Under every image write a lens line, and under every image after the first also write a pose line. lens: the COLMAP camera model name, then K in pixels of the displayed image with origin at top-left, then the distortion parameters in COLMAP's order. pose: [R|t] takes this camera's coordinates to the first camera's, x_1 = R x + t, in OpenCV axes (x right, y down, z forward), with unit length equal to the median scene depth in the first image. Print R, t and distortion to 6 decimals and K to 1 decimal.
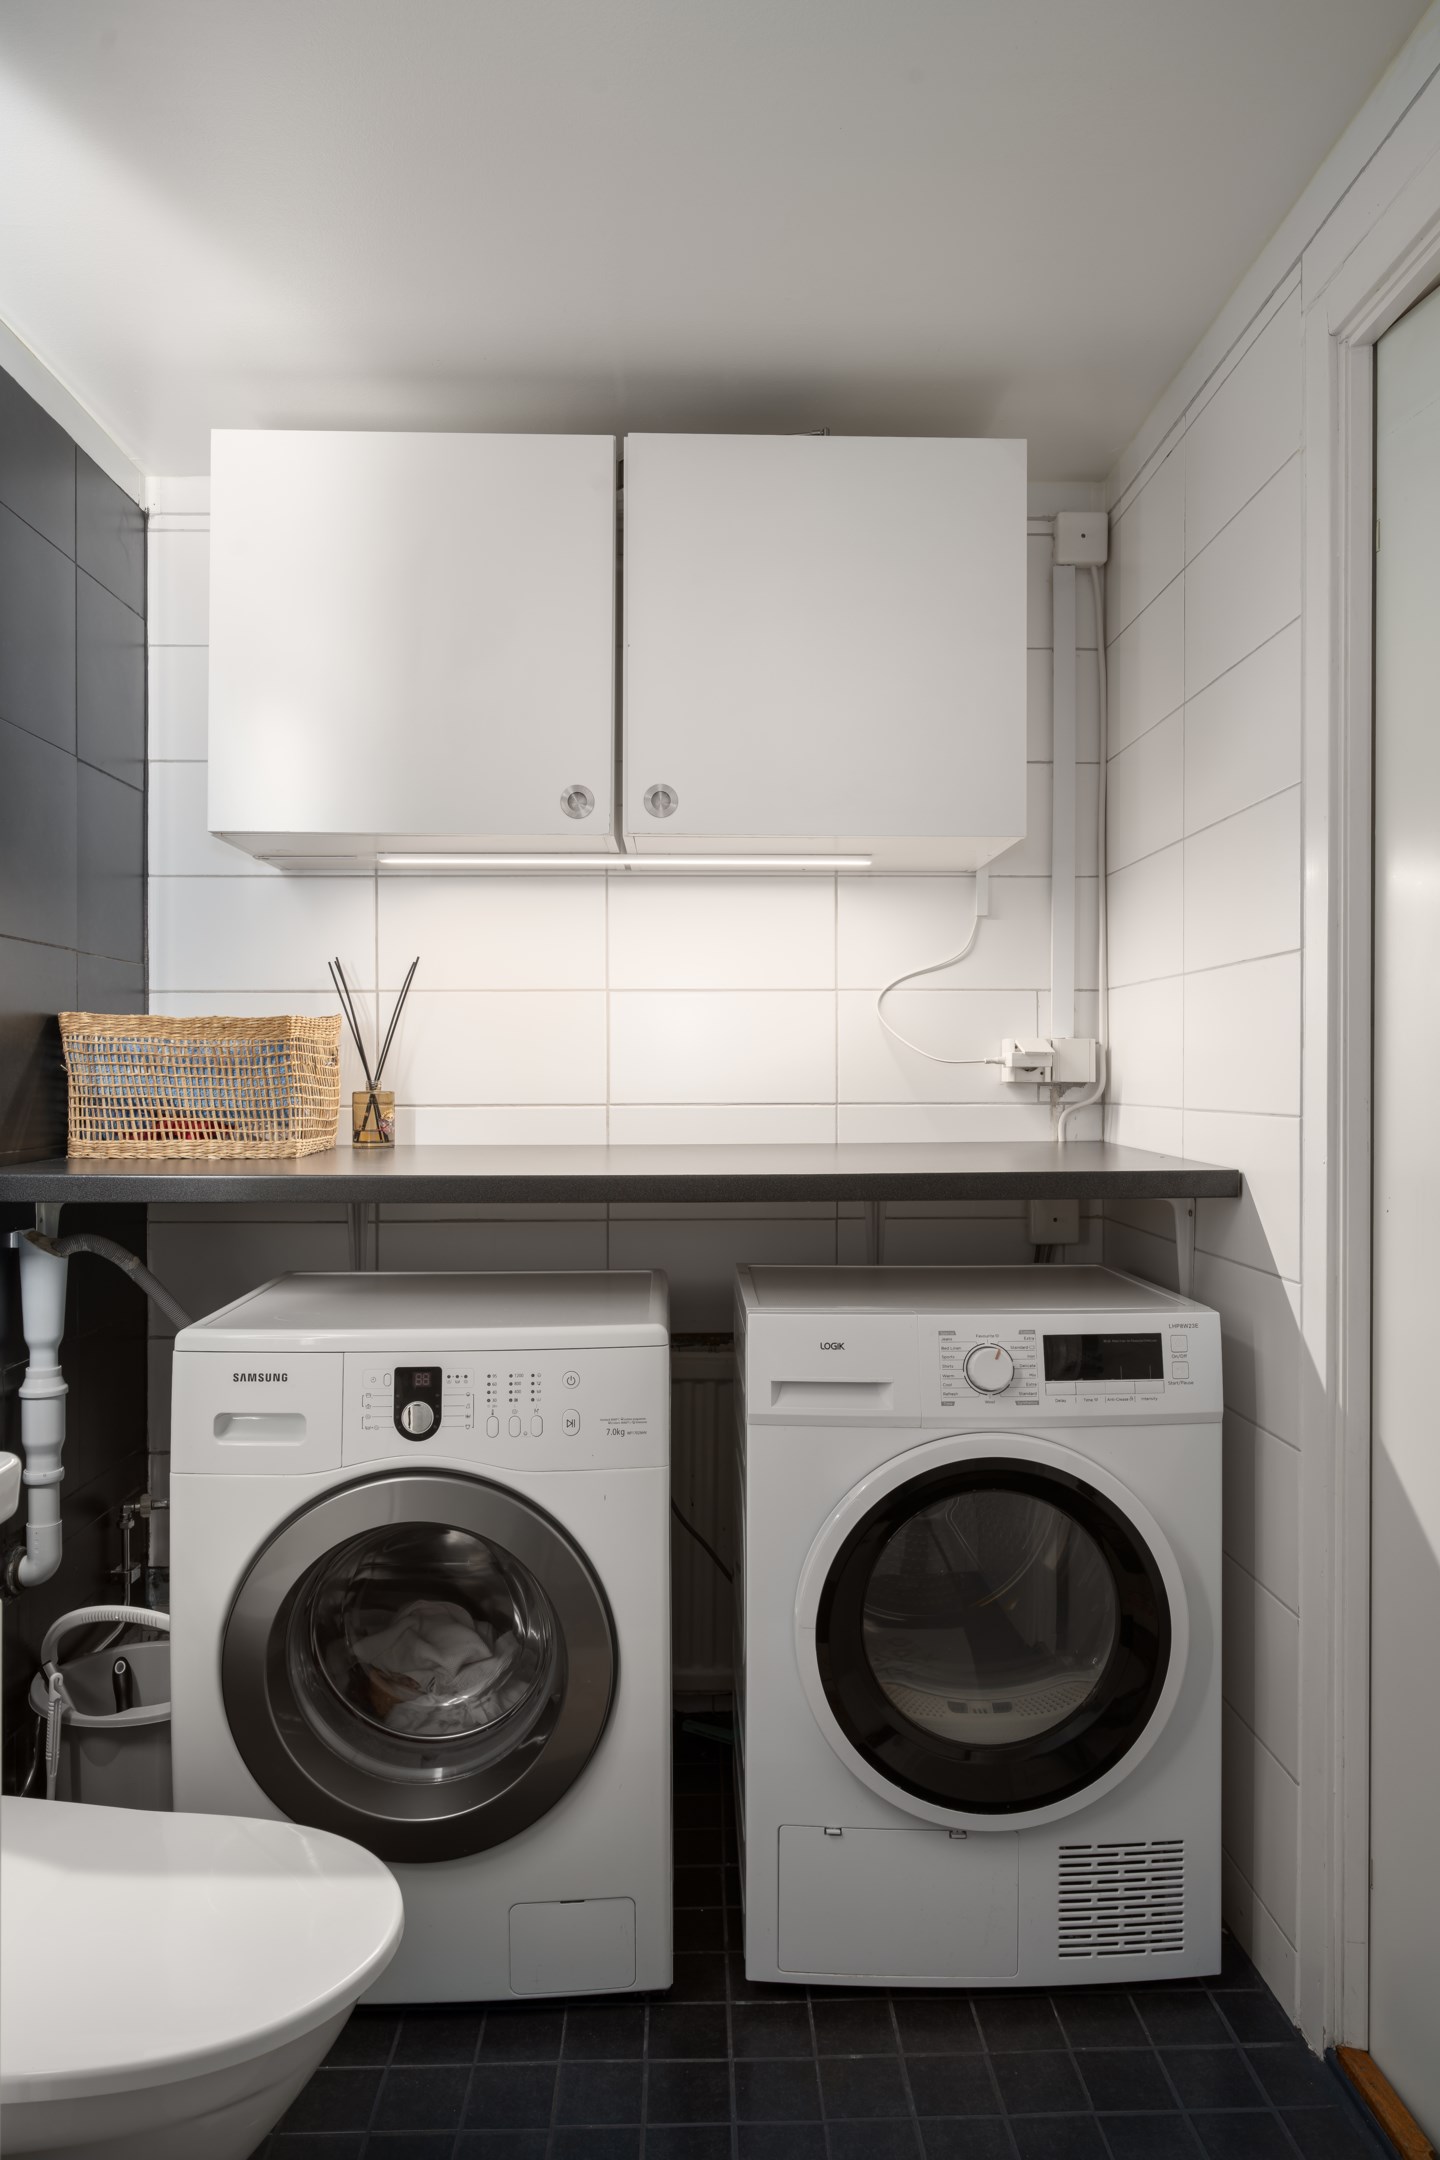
lens RADIAL K [[1415.5, 0, 729.4], [0, 1415.5, 1086.1], [0, 0, 1]] dist [0.001741, 0.000311]
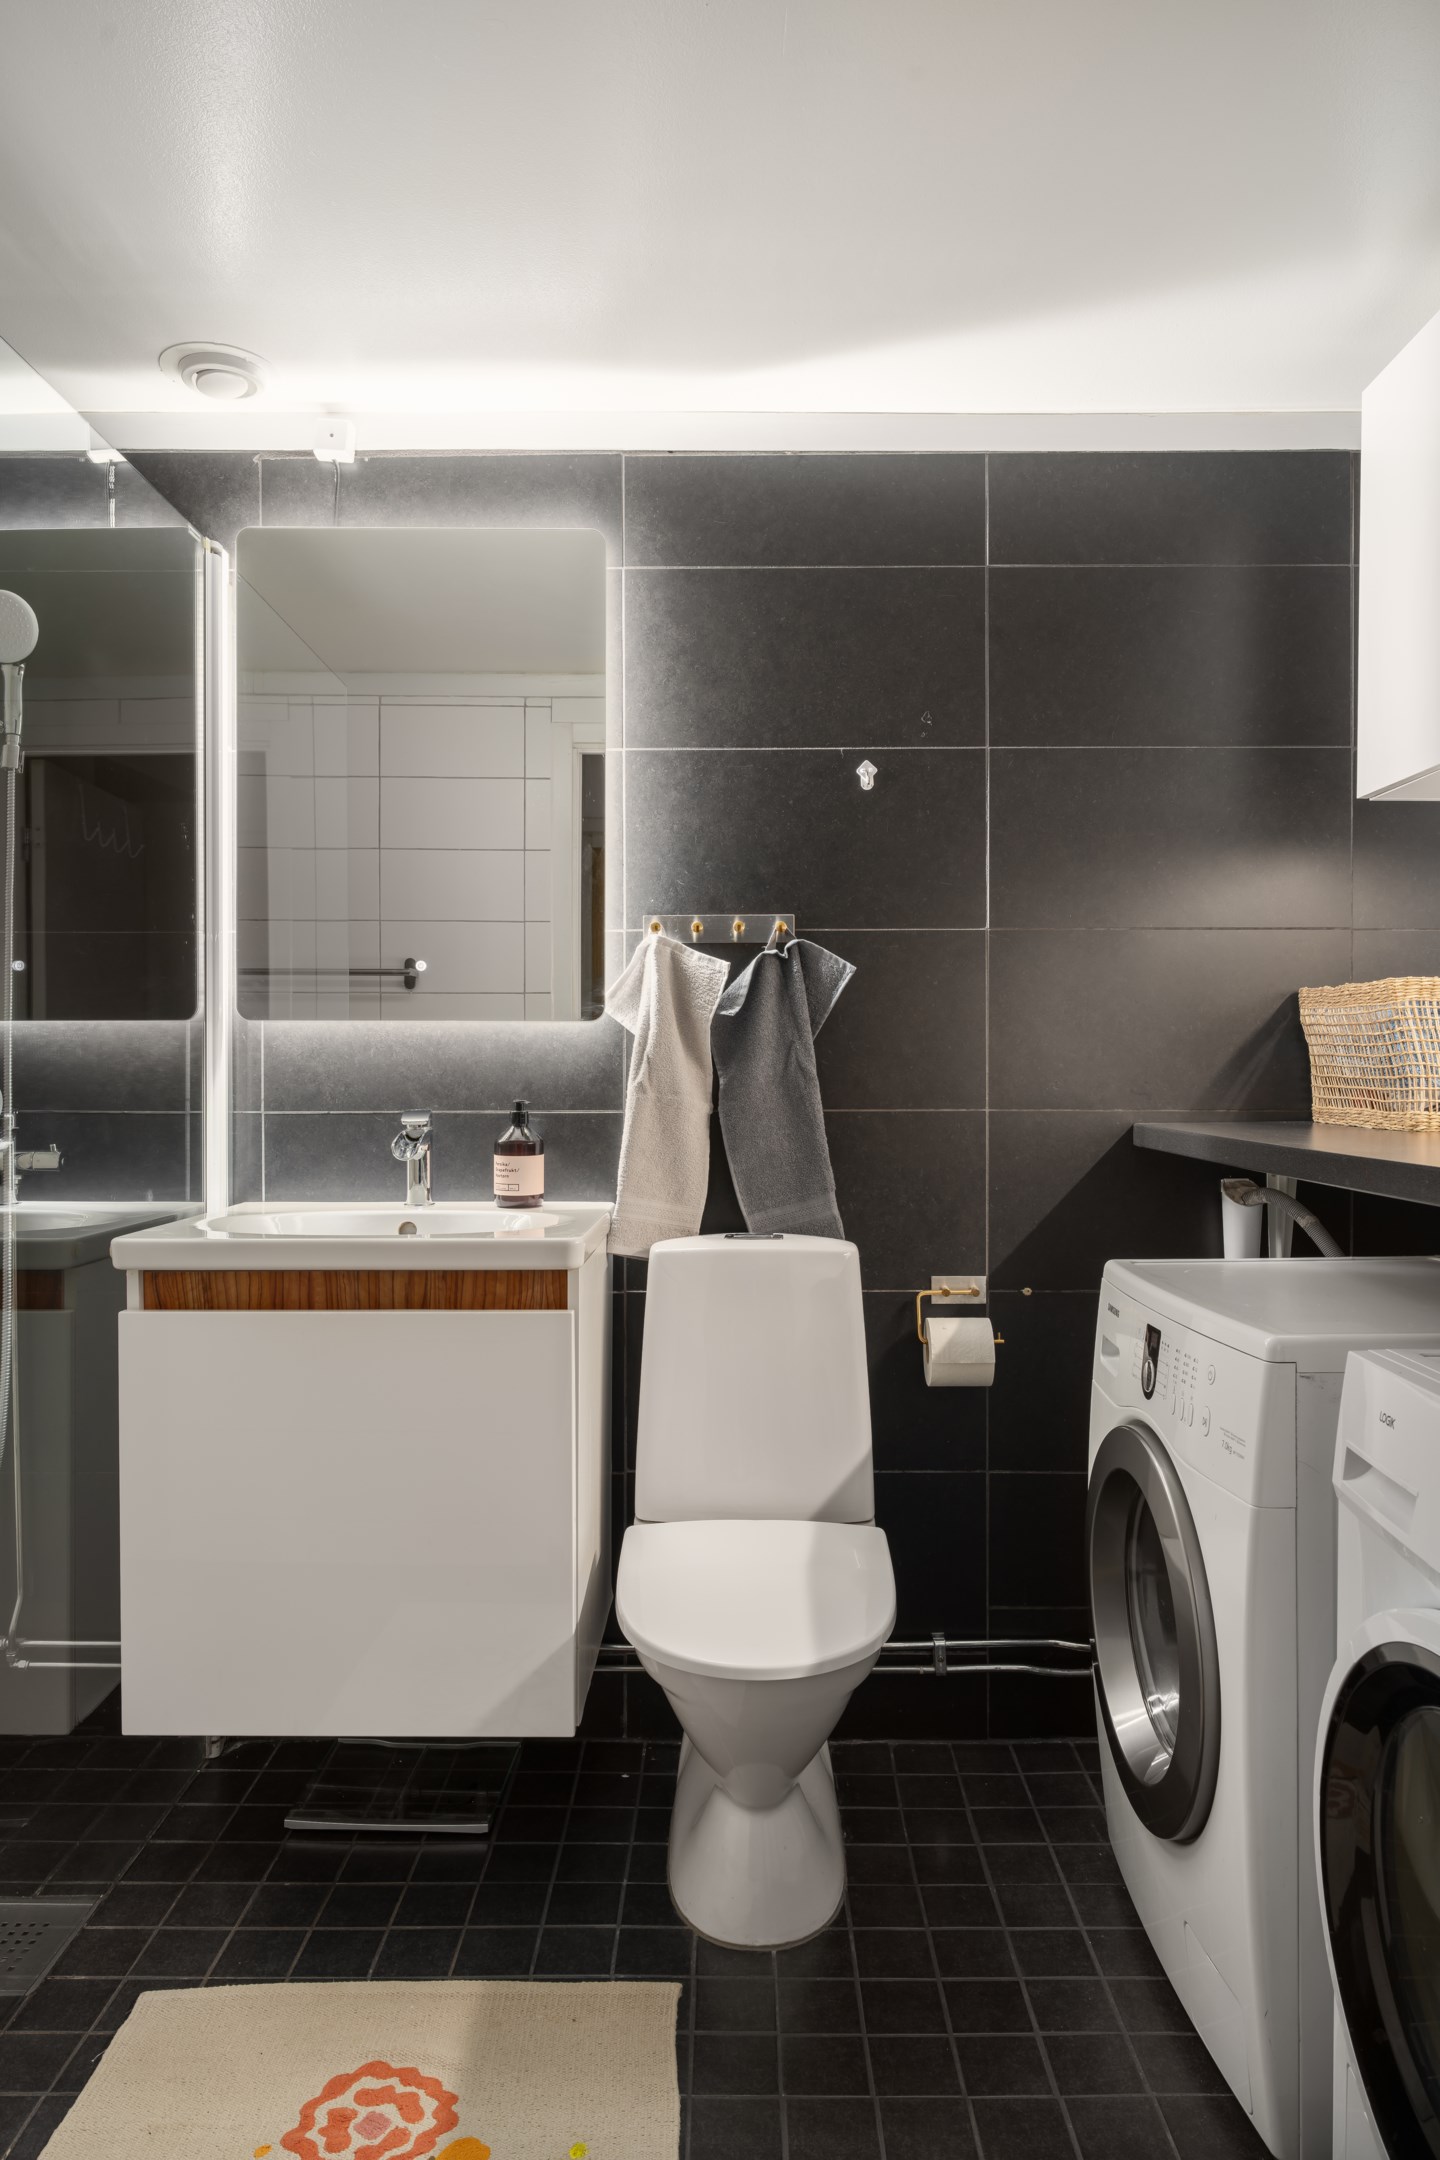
lens RADIAL K [[1415.5, 0, 719.6], [0, 1415.5, 1079.4], [0, 0, 1]] dist [0.001741, 0.000311]
pose [[-0.041775, 0.008191, -0.999093, 0.644992], [-0.010186, 0.999911, 0.008623, 0.013679], [0.999075, 0.010537, -0.041688, 0.590678]]
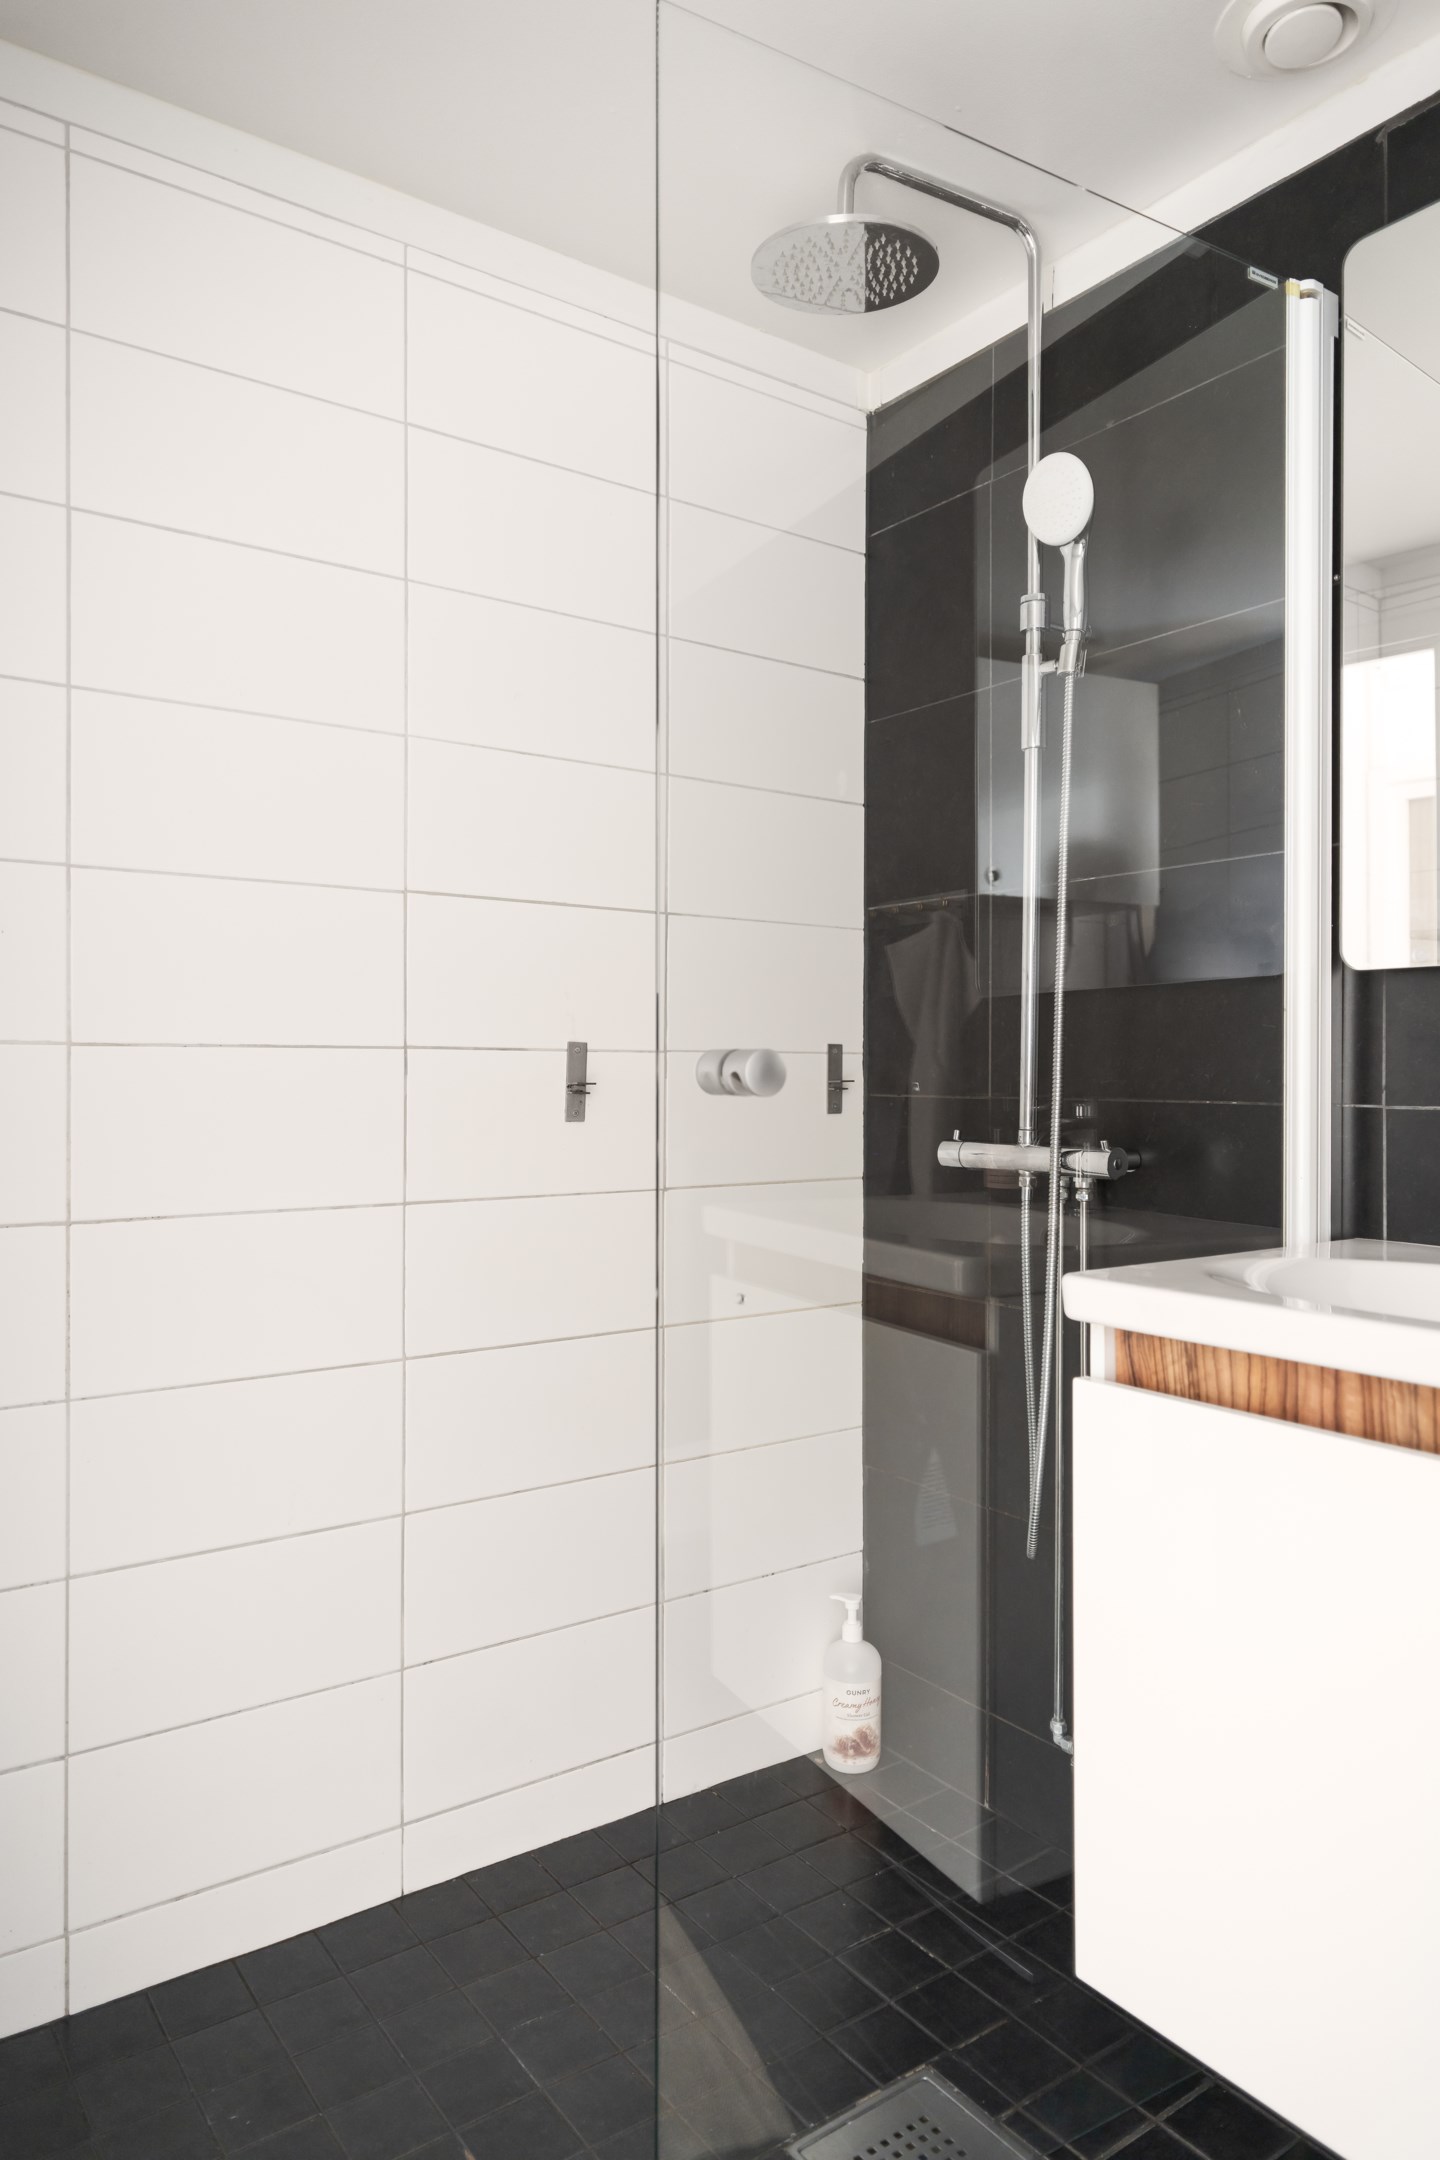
lens RADIAL K [[1415.5, 0, 742.6], [0, 1415.5, 1076.3], [0, 0, 1]] dist [0.001741, 0.000311]
pose [[-0.826601, 0.003647, -0.562777, 0.239193], [-0.007609, 0.999815, 0.017654, 0.025682], [0.562737, 0.018875, -0.826420, 0.614852]]
